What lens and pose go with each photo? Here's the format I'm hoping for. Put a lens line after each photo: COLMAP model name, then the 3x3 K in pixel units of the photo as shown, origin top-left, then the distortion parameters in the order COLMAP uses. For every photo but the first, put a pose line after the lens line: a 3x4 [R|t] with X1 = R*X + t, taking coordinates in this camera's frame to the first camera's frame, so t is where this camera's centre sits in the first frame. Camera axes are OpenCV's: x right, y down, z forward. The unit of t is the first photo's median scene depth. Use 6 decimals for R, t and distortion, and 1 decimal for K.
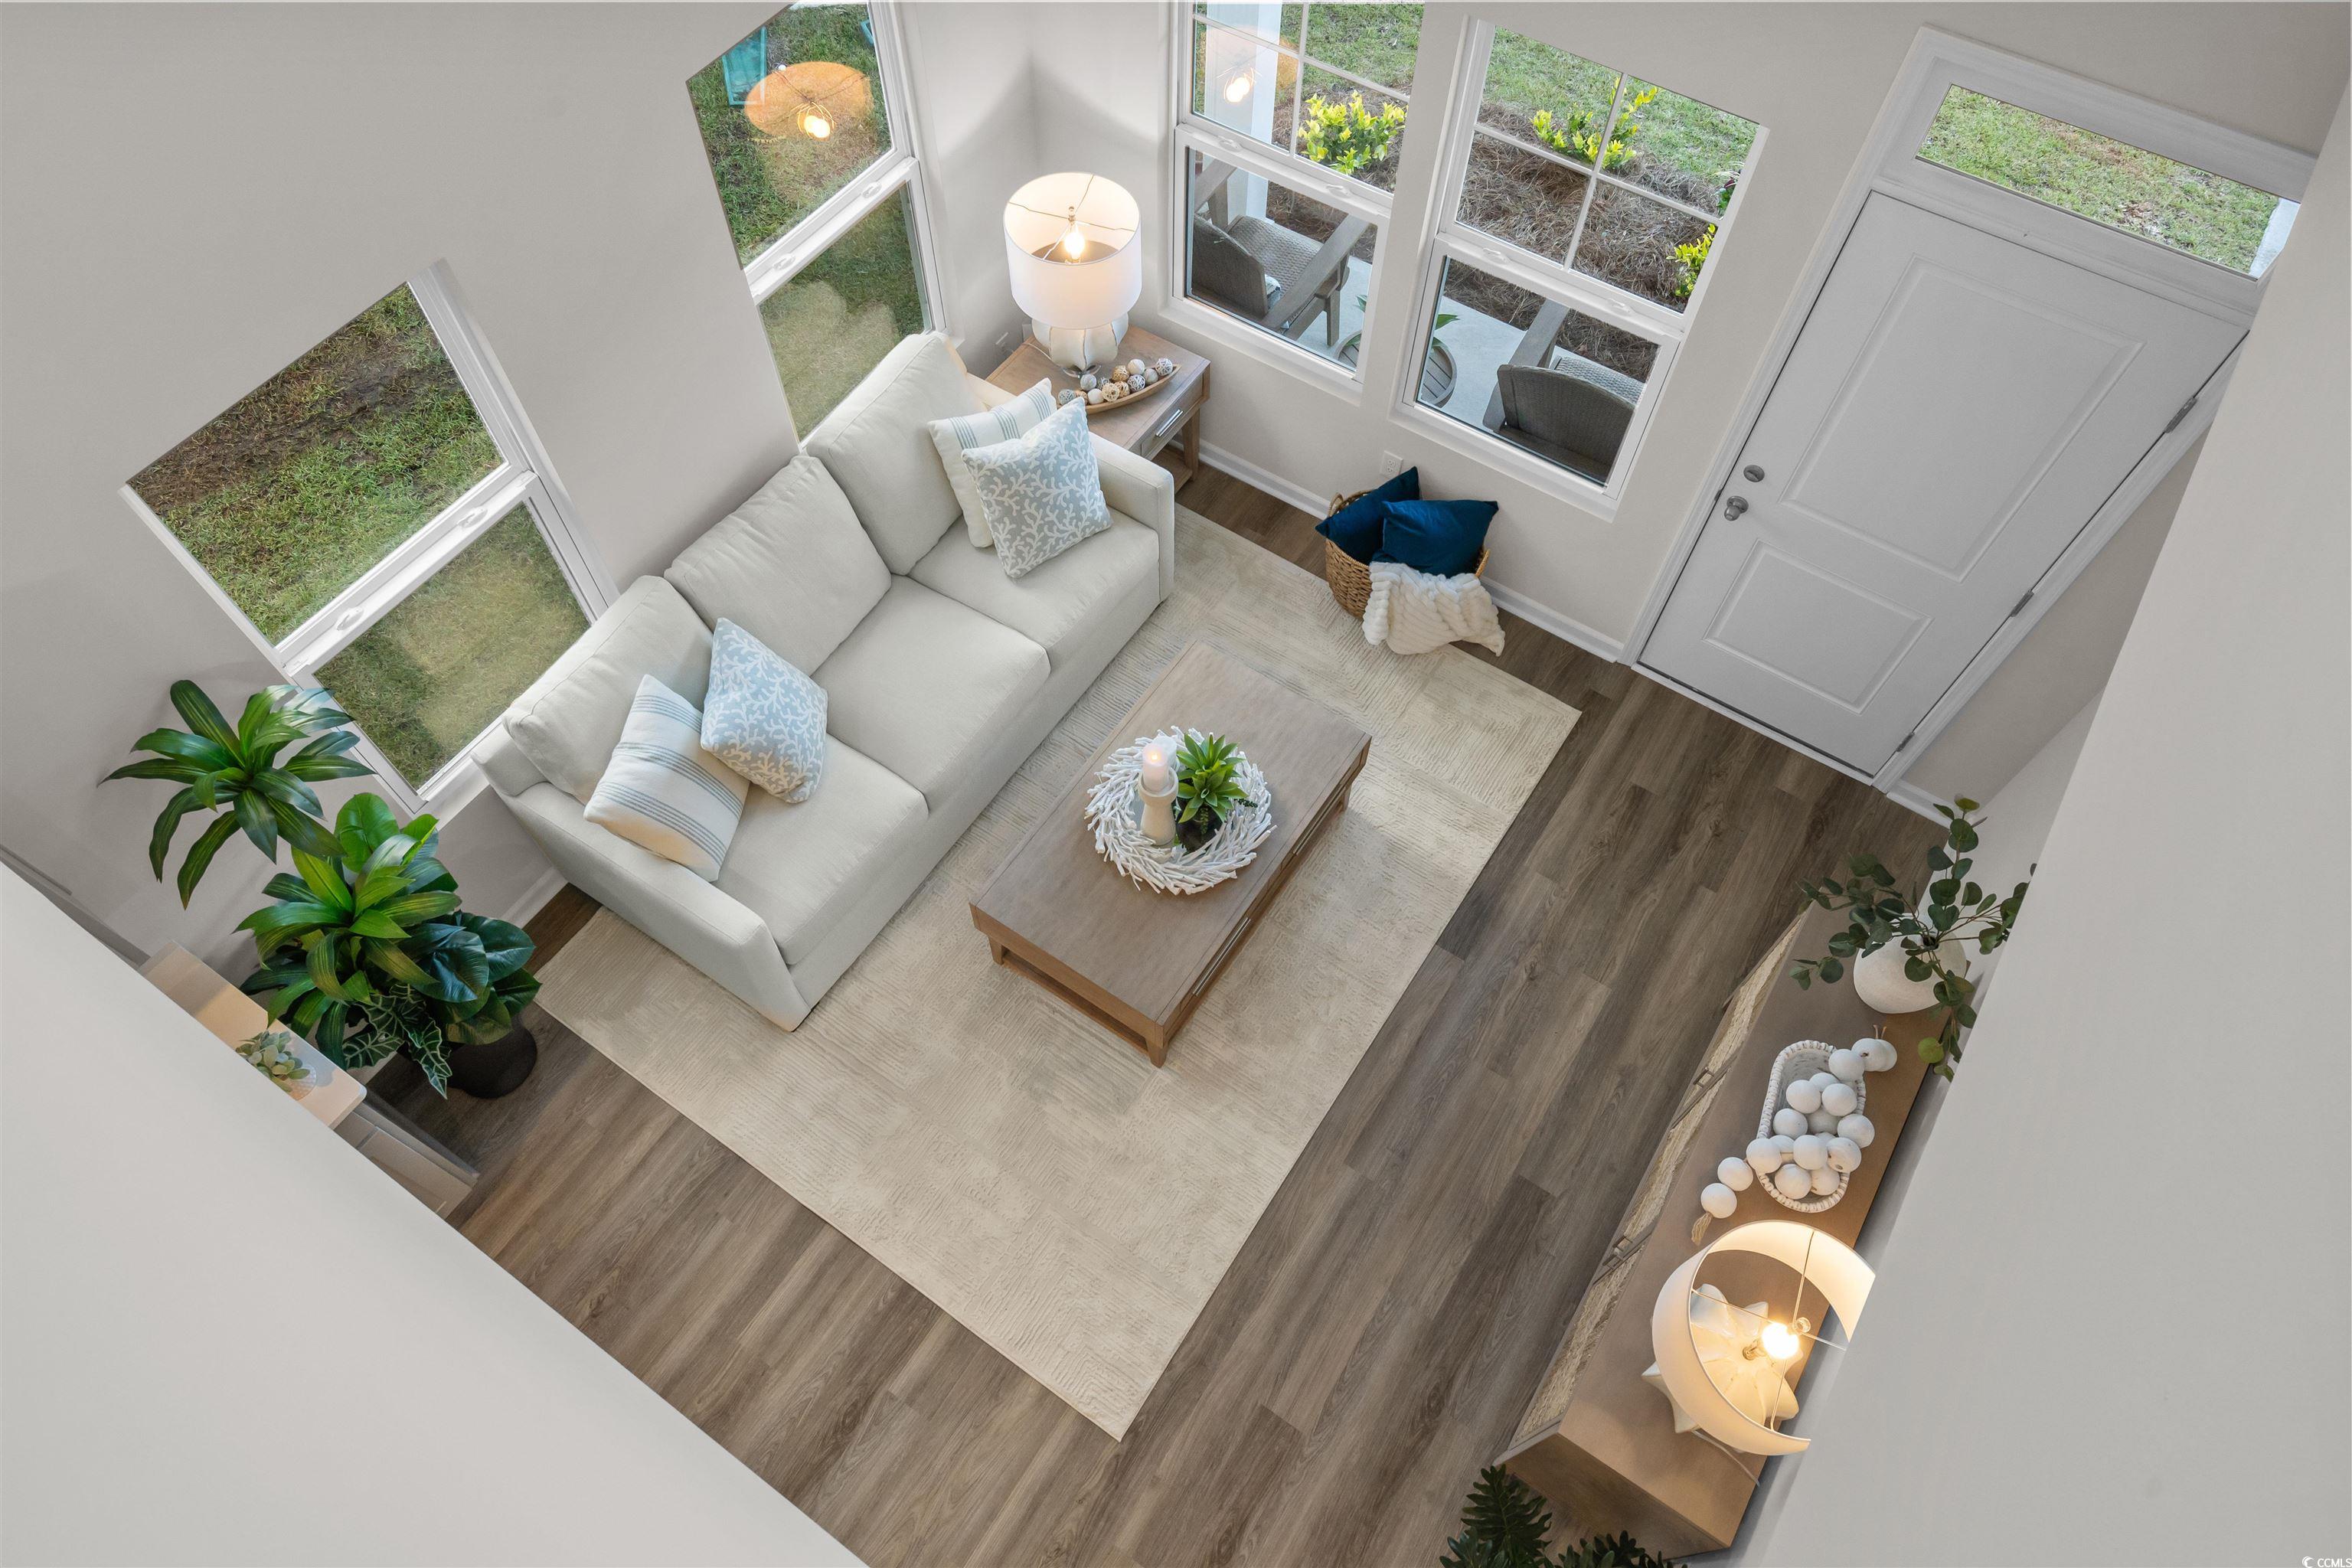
lens RADIAL K [[1403.3, 0, 1176.0], [0, 1403.3, 784.0], [0, 0, 1]] dist [0.002191, 0.000080]
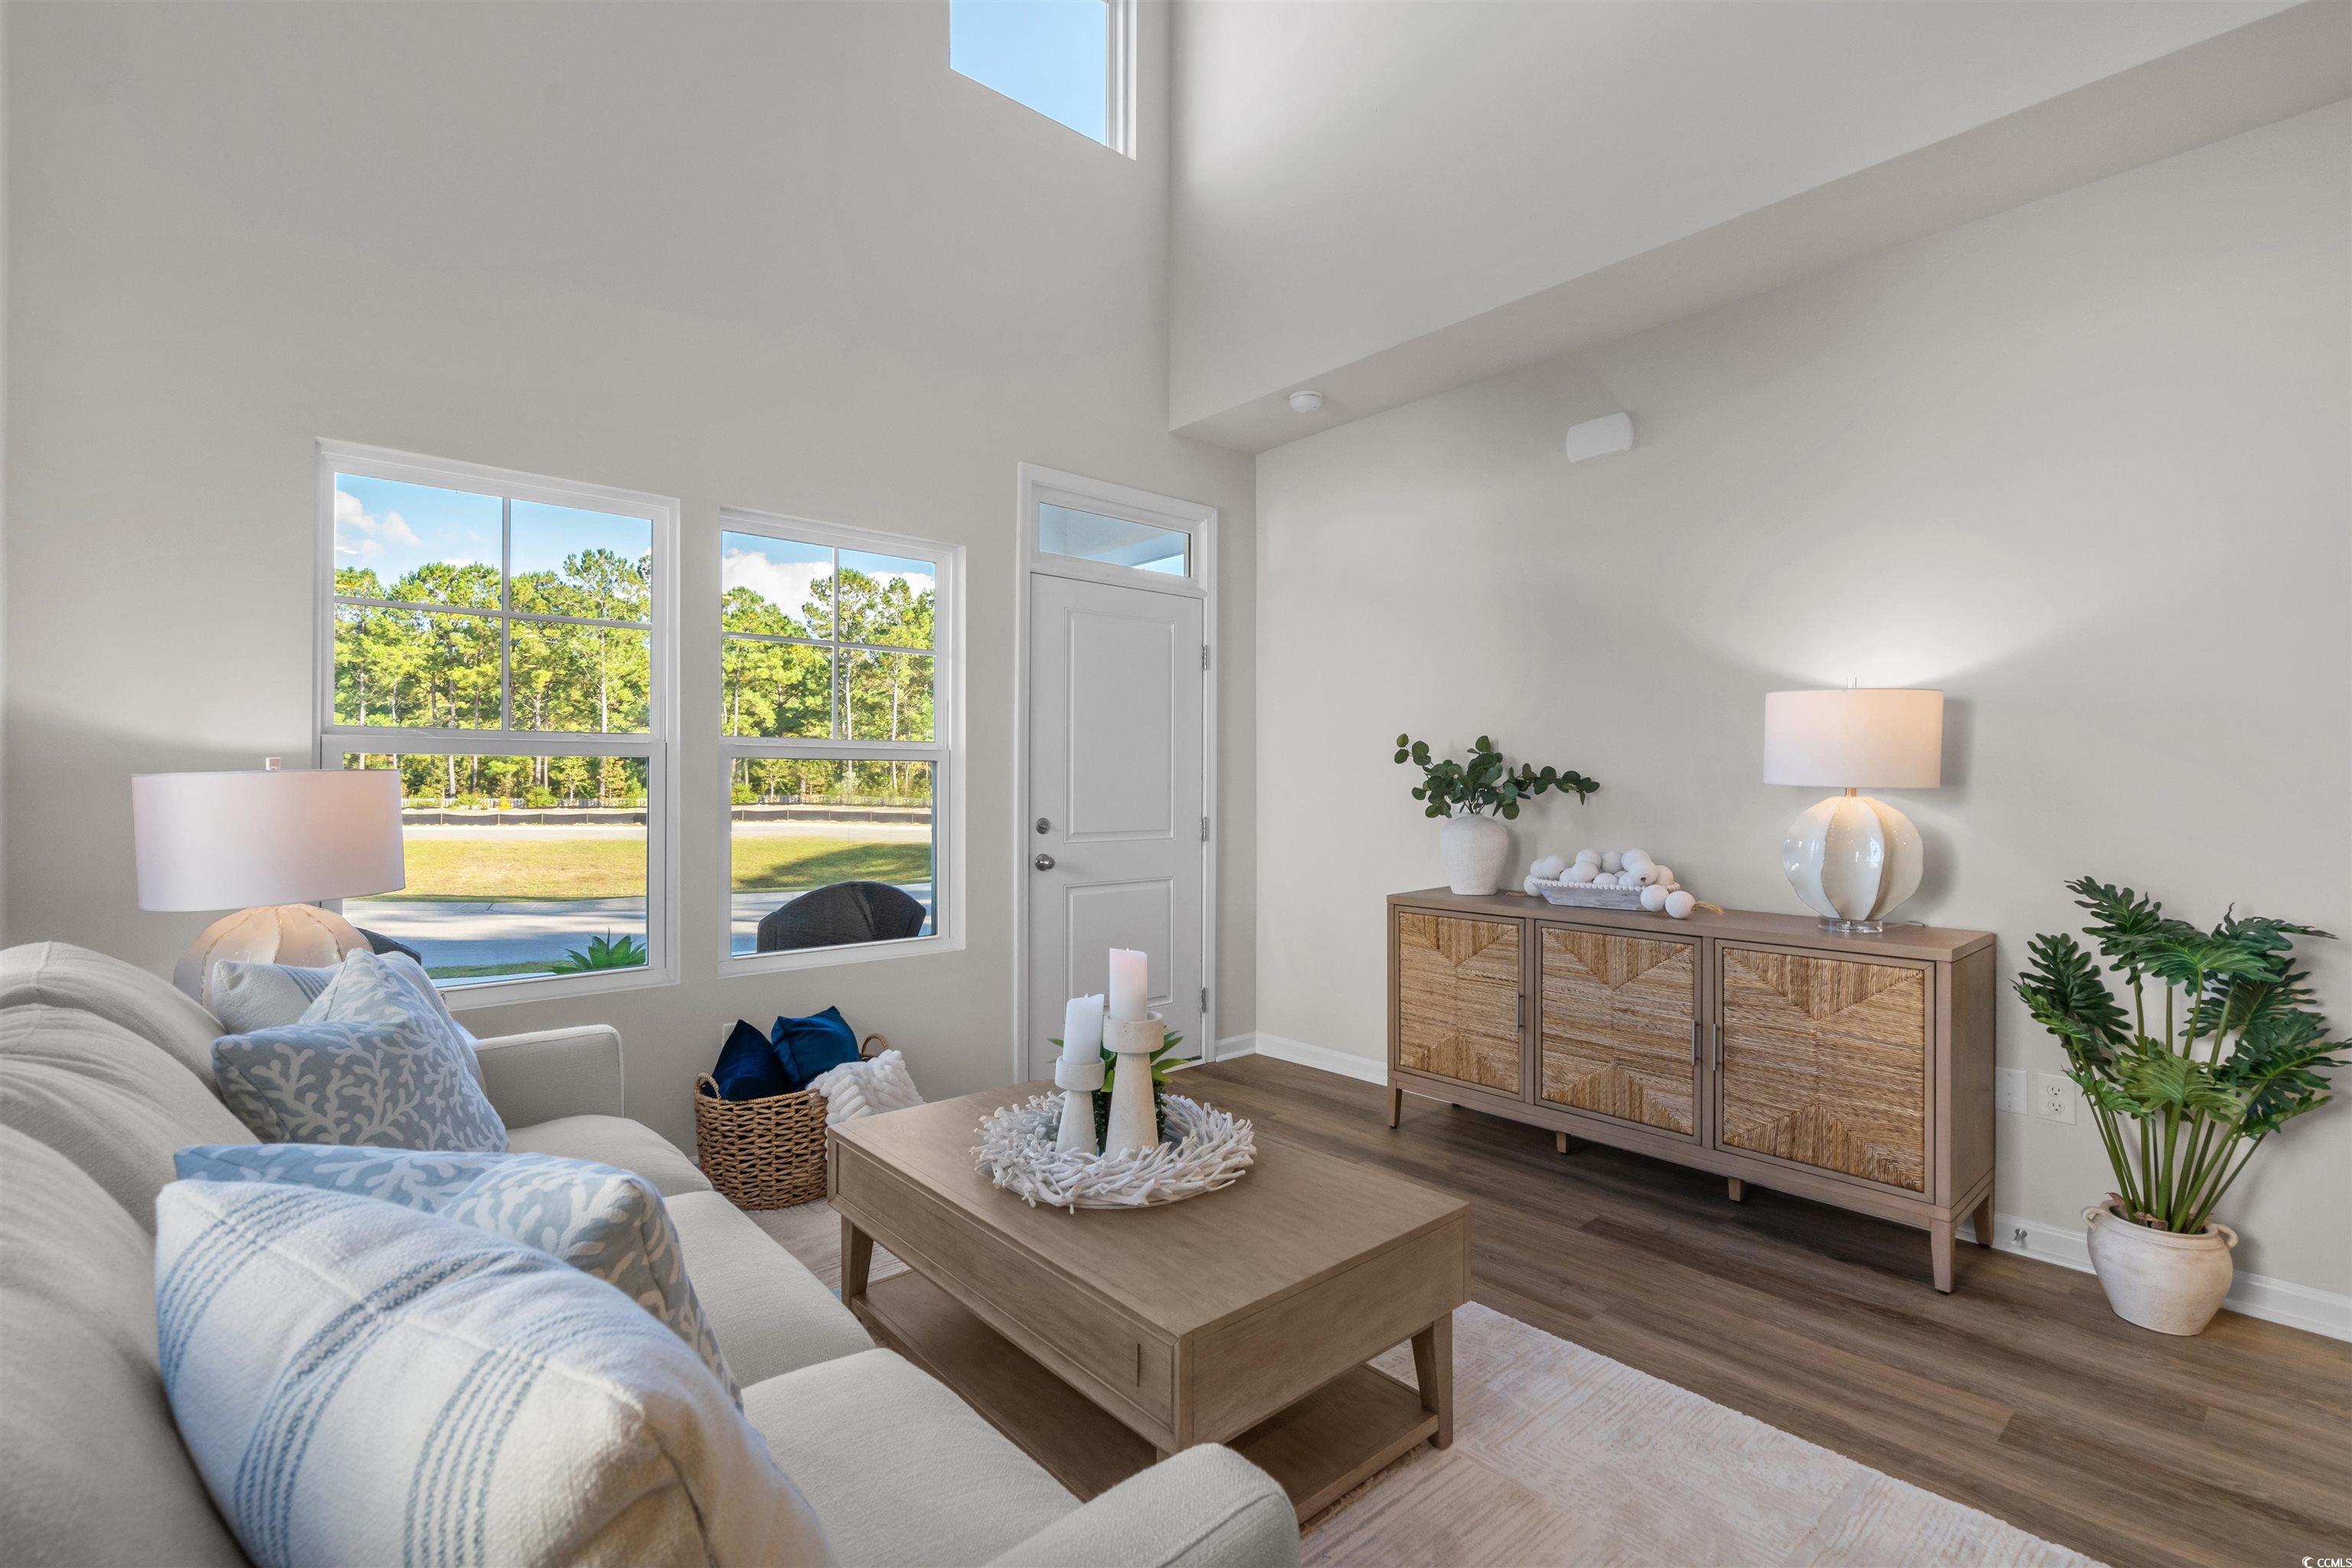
lens RADIAL K [[1058.7, 0, 1171.5], [0, 1058.7, 811.6], [0, 0, 1]] dist [0.002071, 0.000271]
pose [[0.252048, -0.003437, 0.967709, -0.494866], [0.824810, 0.523768, -0.212968, 0.070445], [-0.506123, 0.851854, 0.134849, 0.838818]]
